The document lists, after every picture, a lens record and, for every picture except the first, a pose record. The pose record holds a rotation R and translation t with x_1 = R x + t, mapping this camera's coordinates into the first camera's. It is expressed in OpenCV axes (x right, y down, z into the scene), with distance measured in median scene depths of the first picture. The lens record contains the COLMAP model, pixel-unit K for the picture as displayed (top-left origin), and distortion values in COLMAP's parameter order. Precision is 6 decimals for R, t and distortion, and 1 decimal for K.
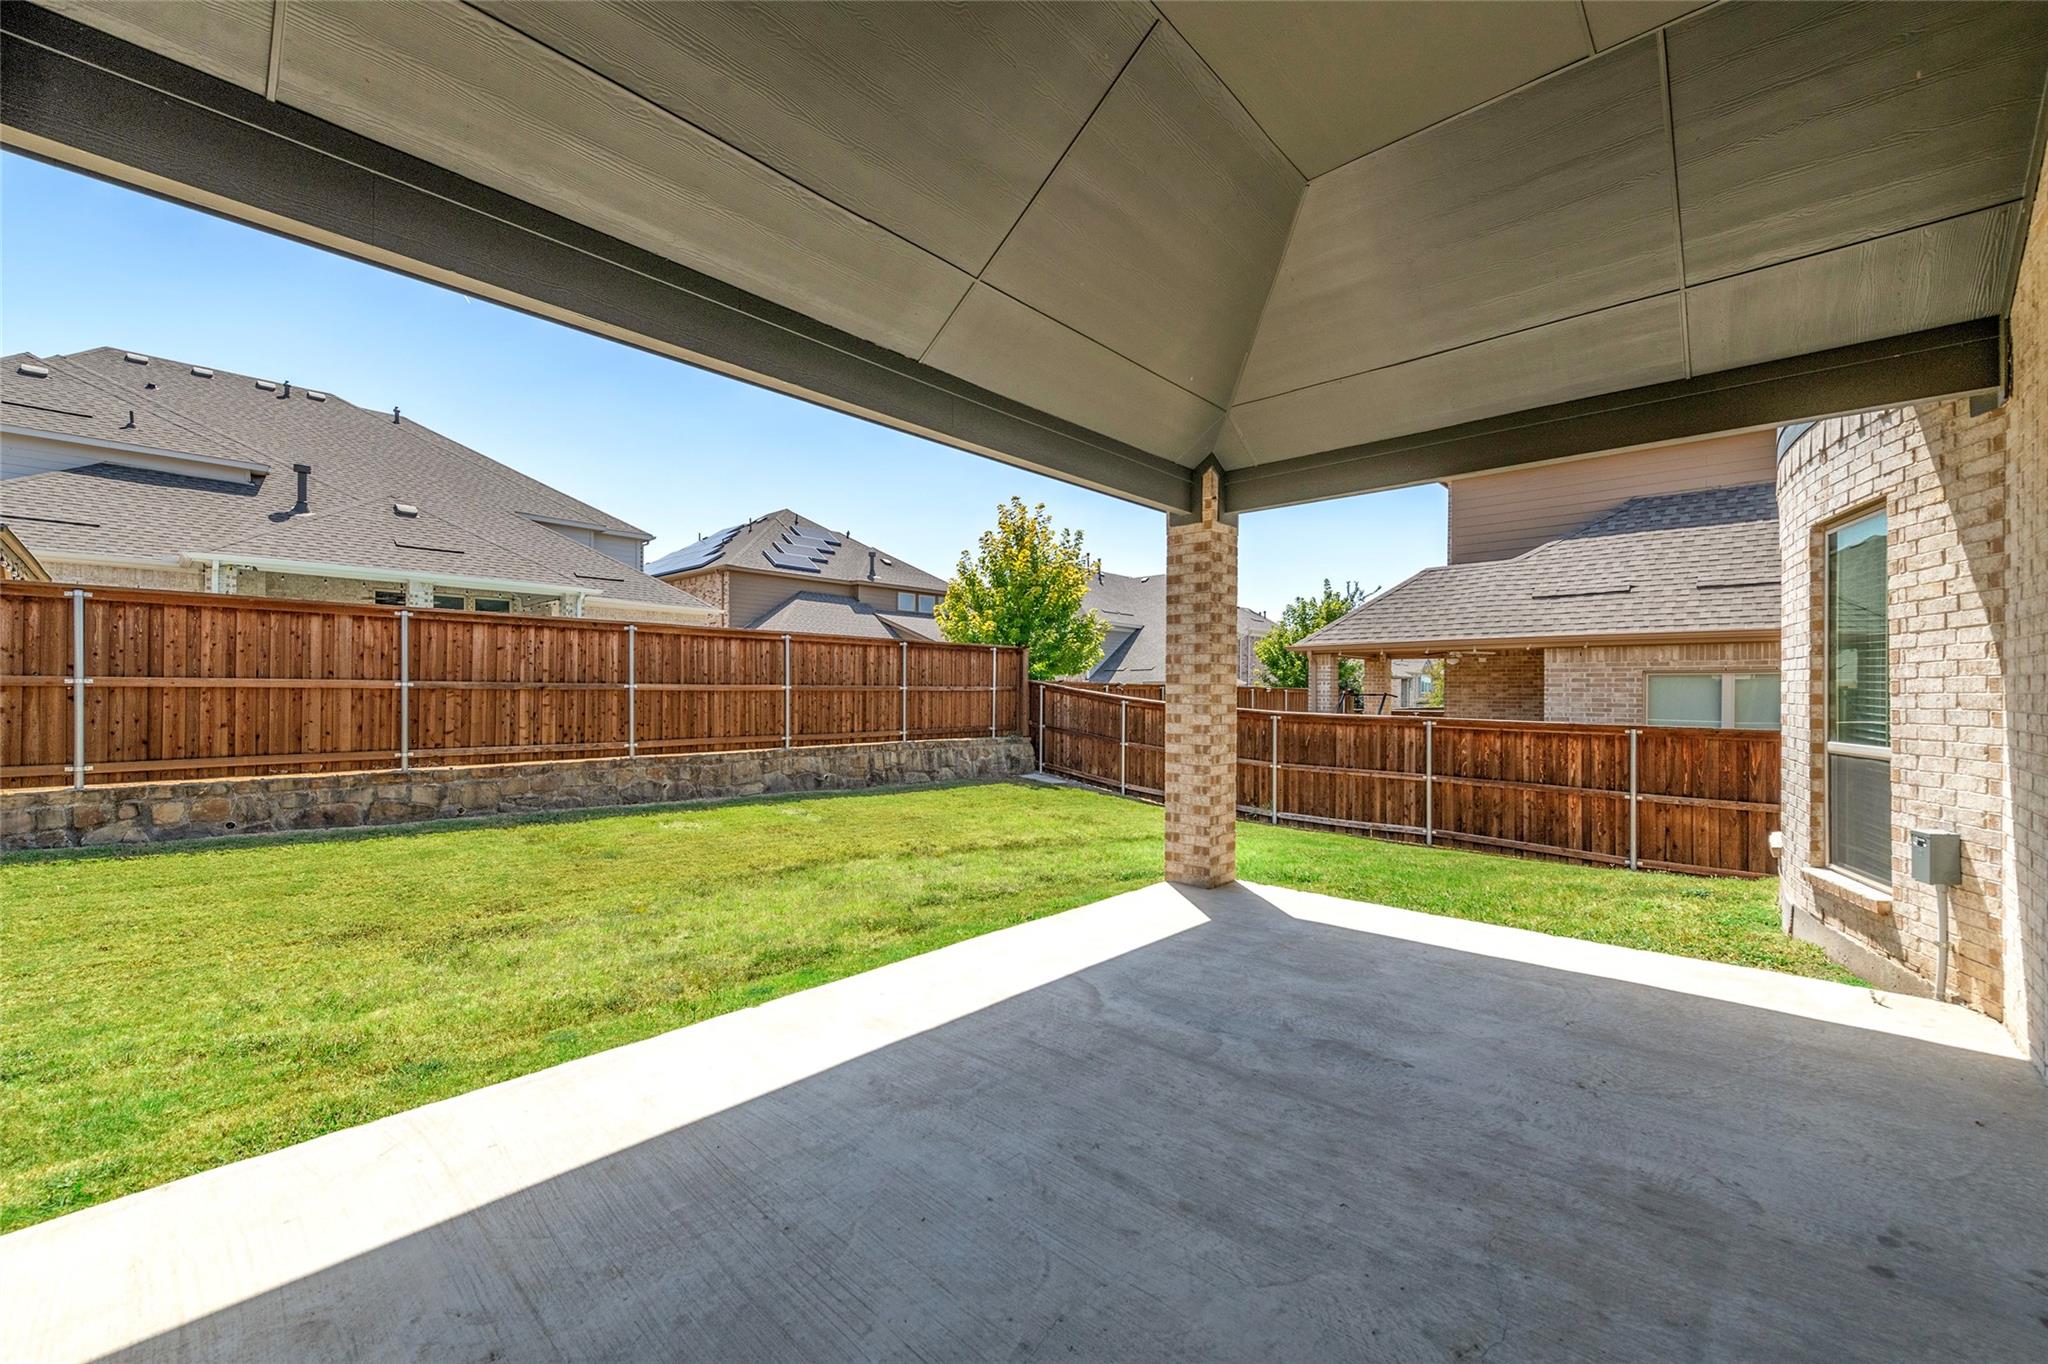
lens RADIAL K [[799.3, 0, 981.6], [0, 799.3, 687.4], [0, 0, 1]] dist [0.000067, 0.000013]
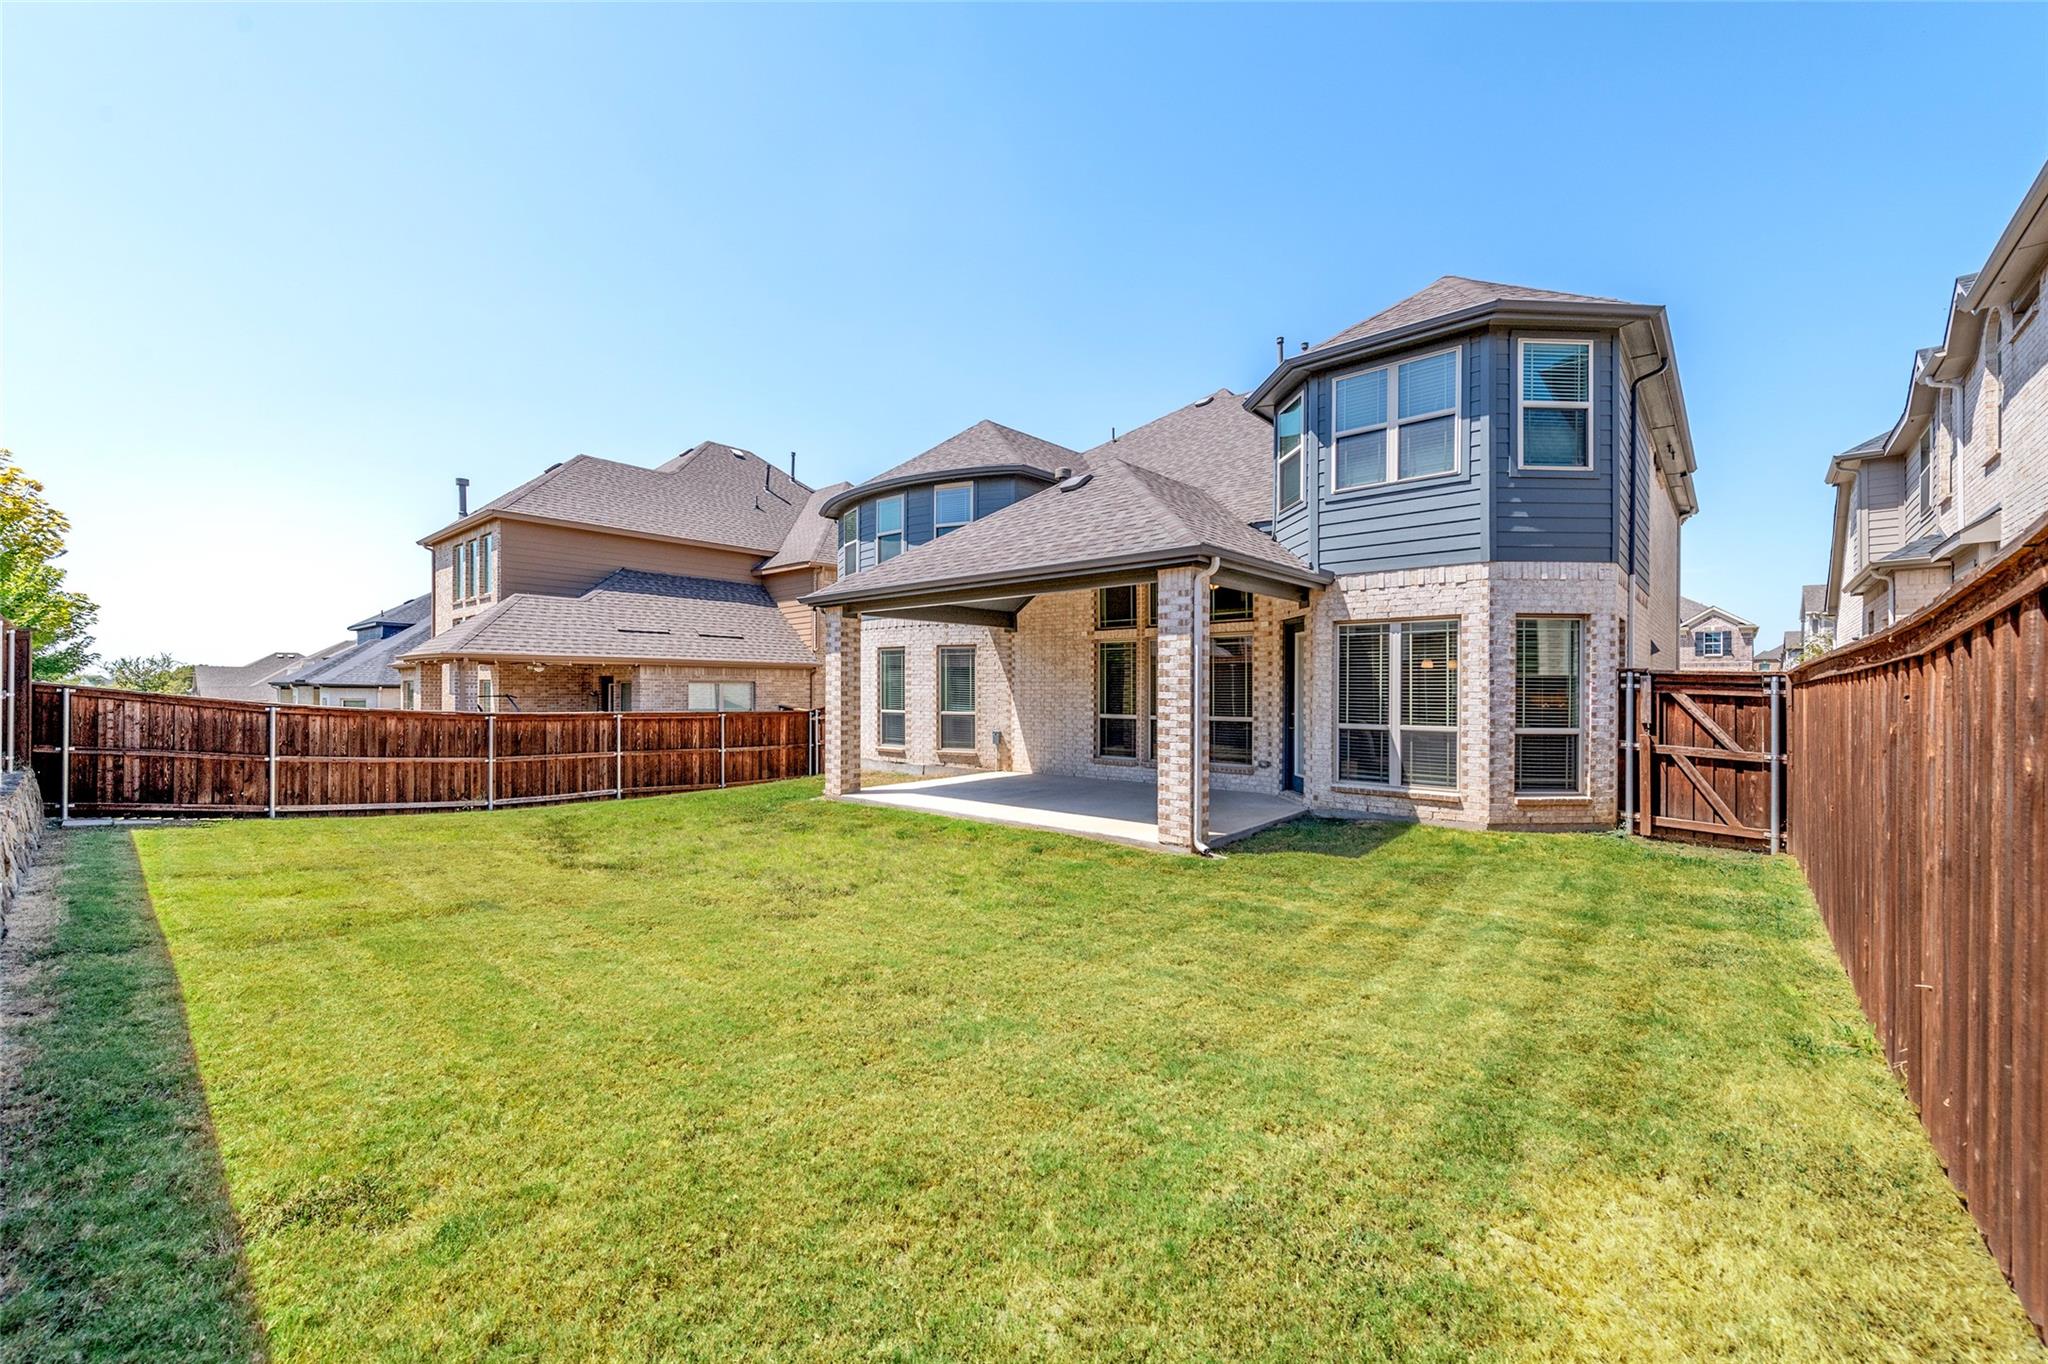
lens RADIAL K [[799.3, 0, 981.6], [0, 799.3, 687.4], [0, 0, 1]] dist [0.000067, 0.000013]
pose [[-0.012407, -0.004058, 0.999915, -0.859625], [-0.007113, 0.999967, 0.003970, -0.016299], [-0.999898, -0.007063, -0.012436, 0.349909]]
